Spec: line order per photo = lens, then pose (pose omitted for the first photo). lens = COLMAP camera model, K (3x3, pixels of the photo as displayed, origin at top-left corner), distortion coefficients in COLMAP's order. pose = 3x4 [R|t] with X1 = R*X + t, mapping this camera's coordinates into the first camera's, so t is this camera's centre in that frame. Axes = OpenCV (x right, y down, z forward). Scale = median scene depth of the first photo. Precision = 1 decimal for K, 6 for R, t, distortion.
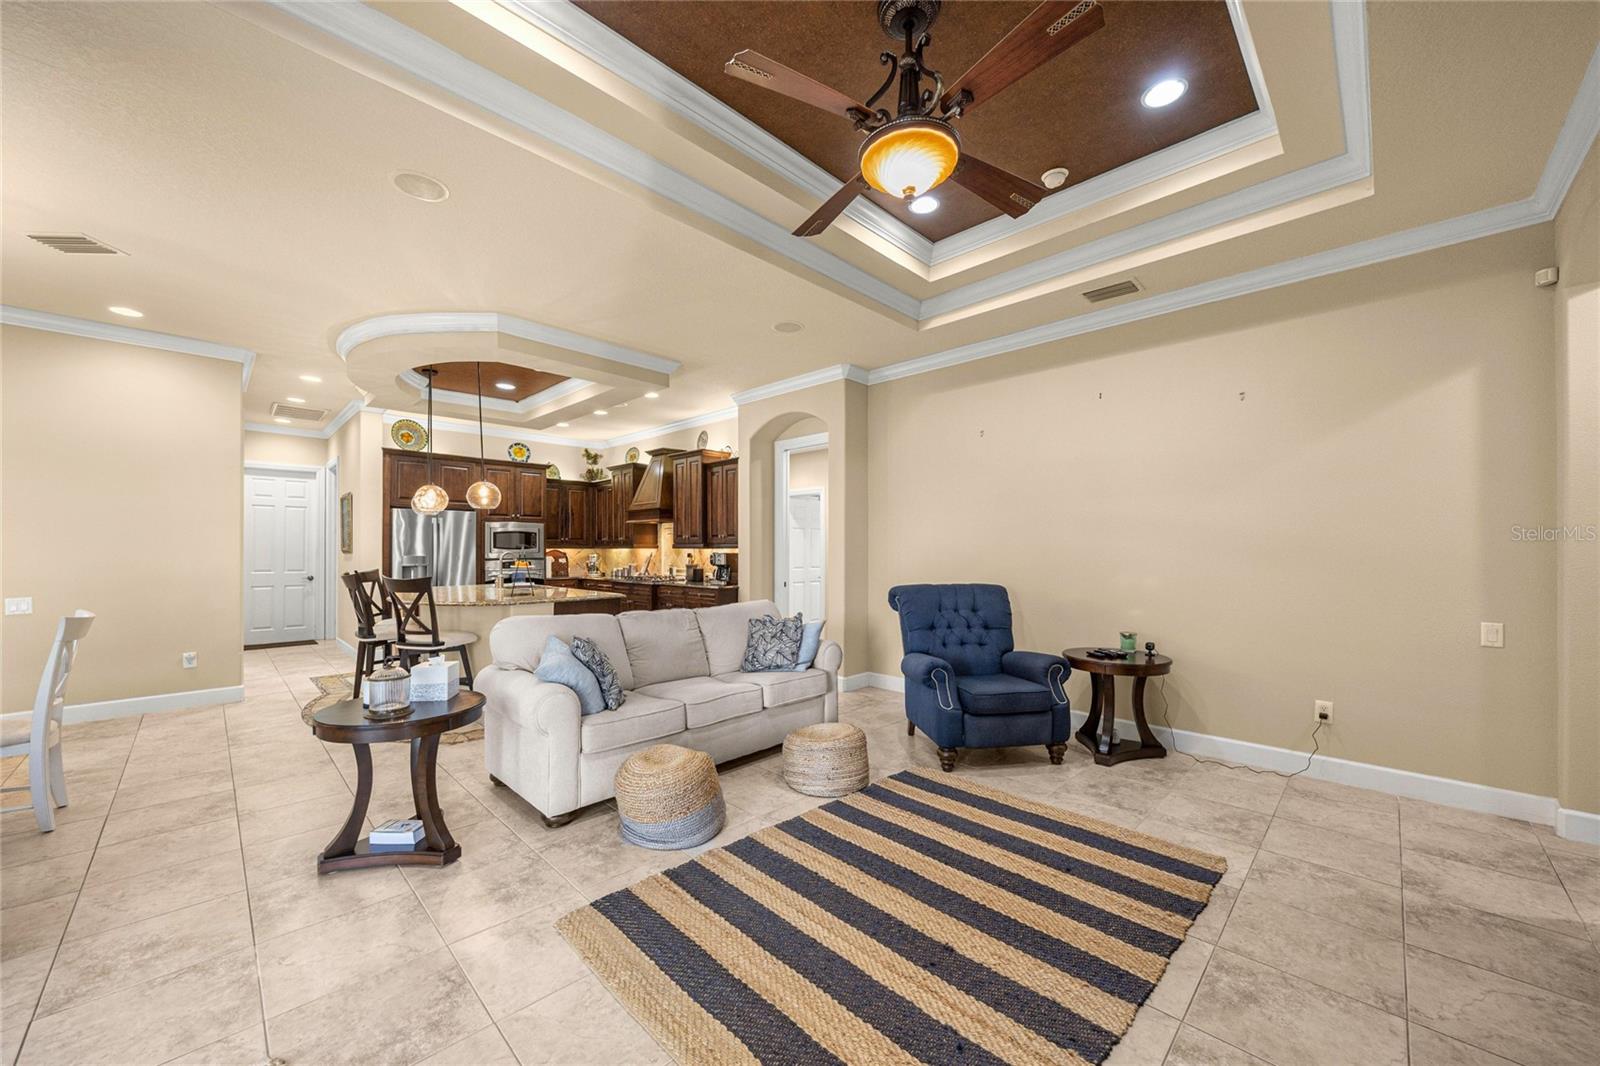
lens RADIAL K [[609.5, 0, 800.0], [0, 609.5, 533.0], [0, 0, 1]] dist [-0.003773, -0.000207]
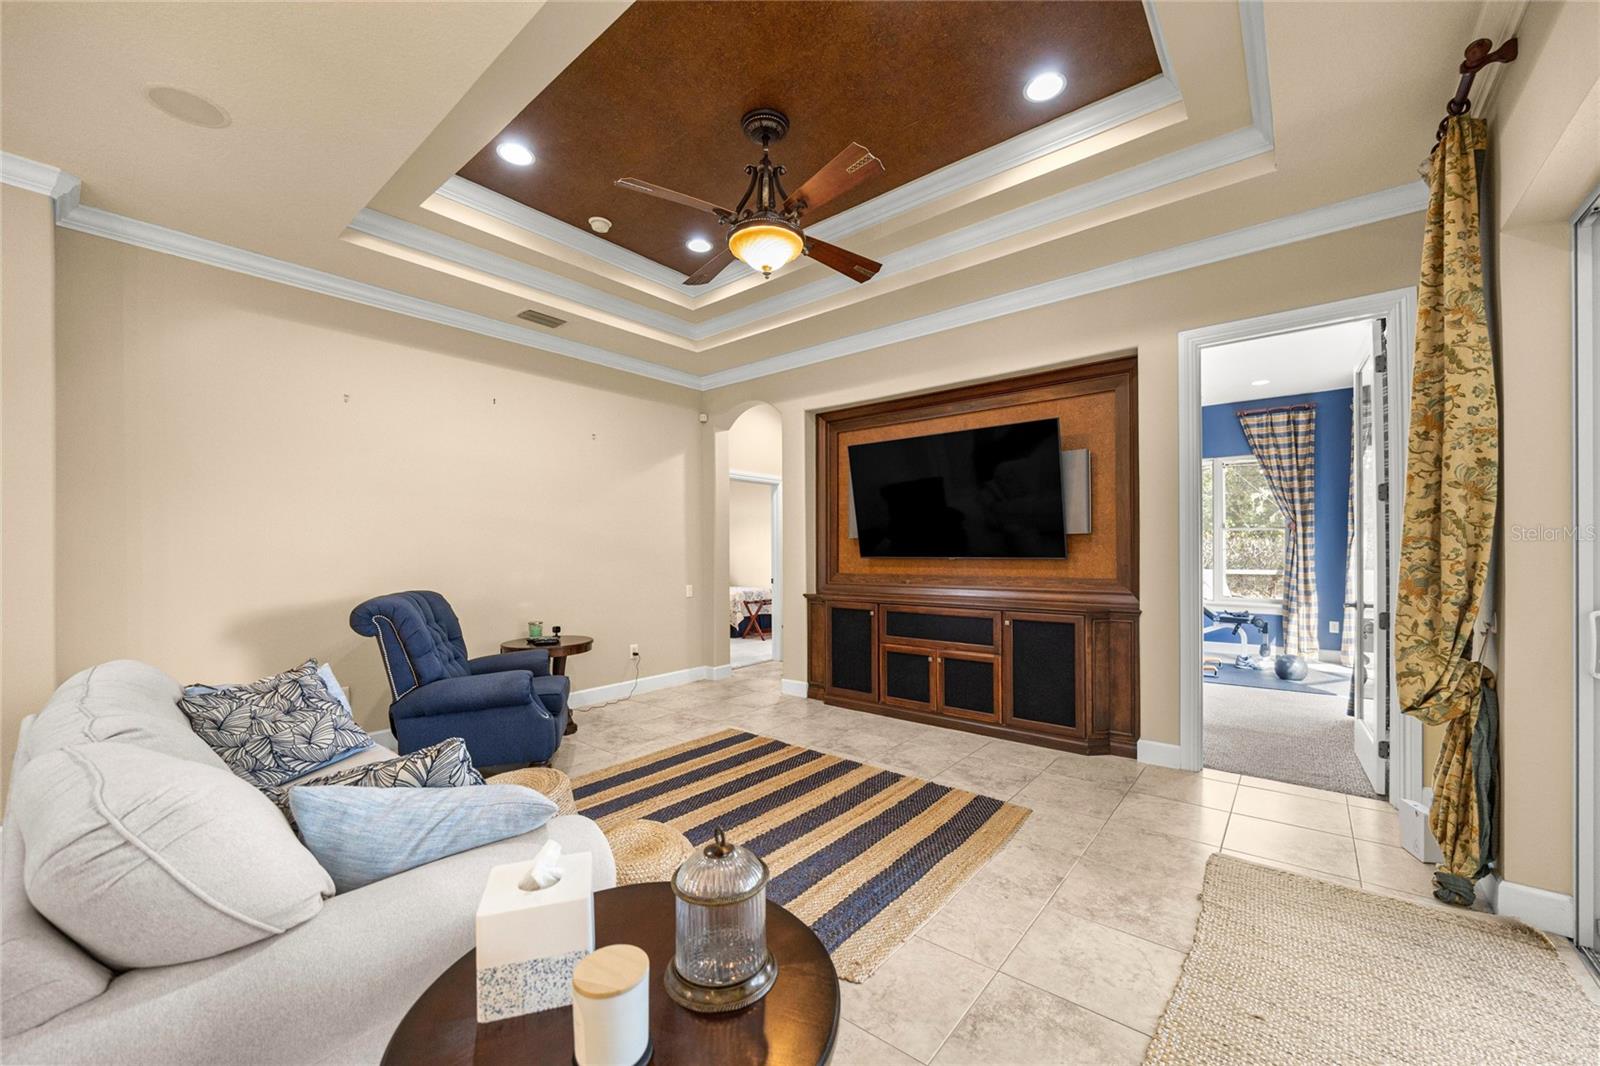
lens RADIAL K [[607.6, 0, 820.3], [0, 607.6, 547.2], [0, 0, 1]] dist [-0.008164, -0.000041]
pose [[-0.118843, 0.002114, 0.992911, -0.377175], [-0.019135, 0.999807, -0.004419, 0.010892], [-0.992729, -0.019524, -0.118780, 0.354496]]
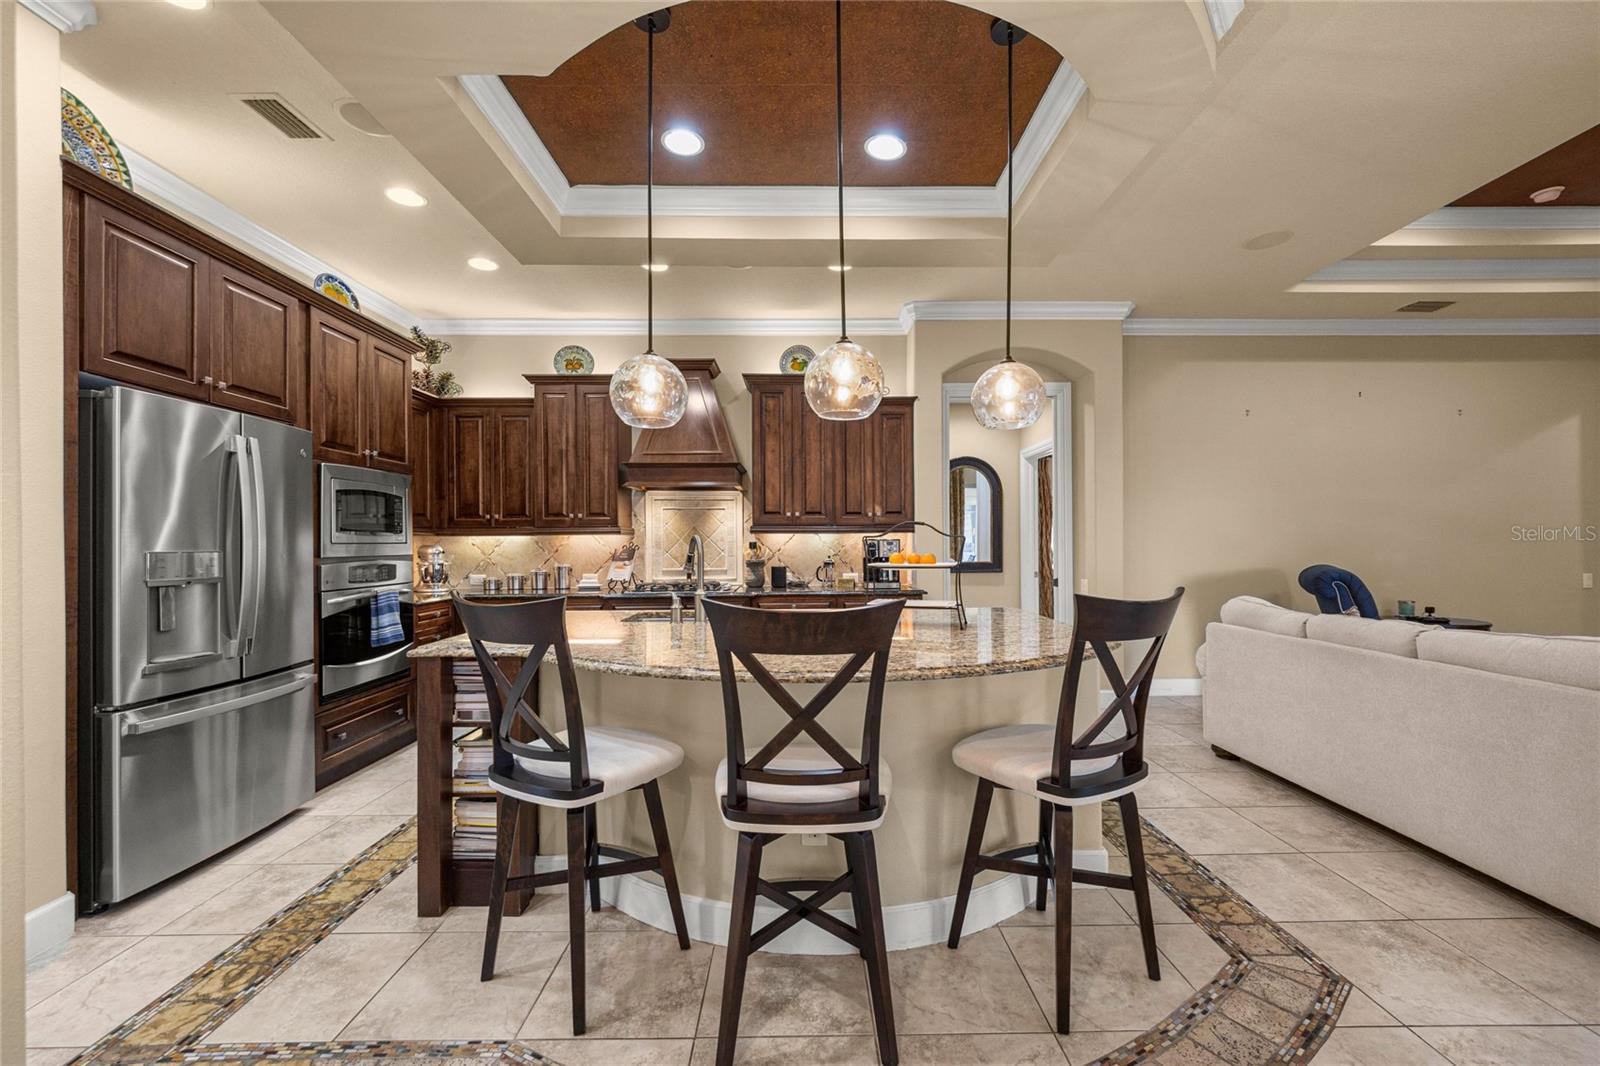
lens RADIAL K [[636.3, 0, 795.2], [0, 636.3, 539.2], [0, 0, 1]] dist [-0.000131, -0.000081]
pose [[0.697350, 0.001645, 0.716729, -0.685817], [-0.010829, 0.999907, 0.008242, 0.027729], [-0.716649, -0.013510, 0.697303, 0.581644]]
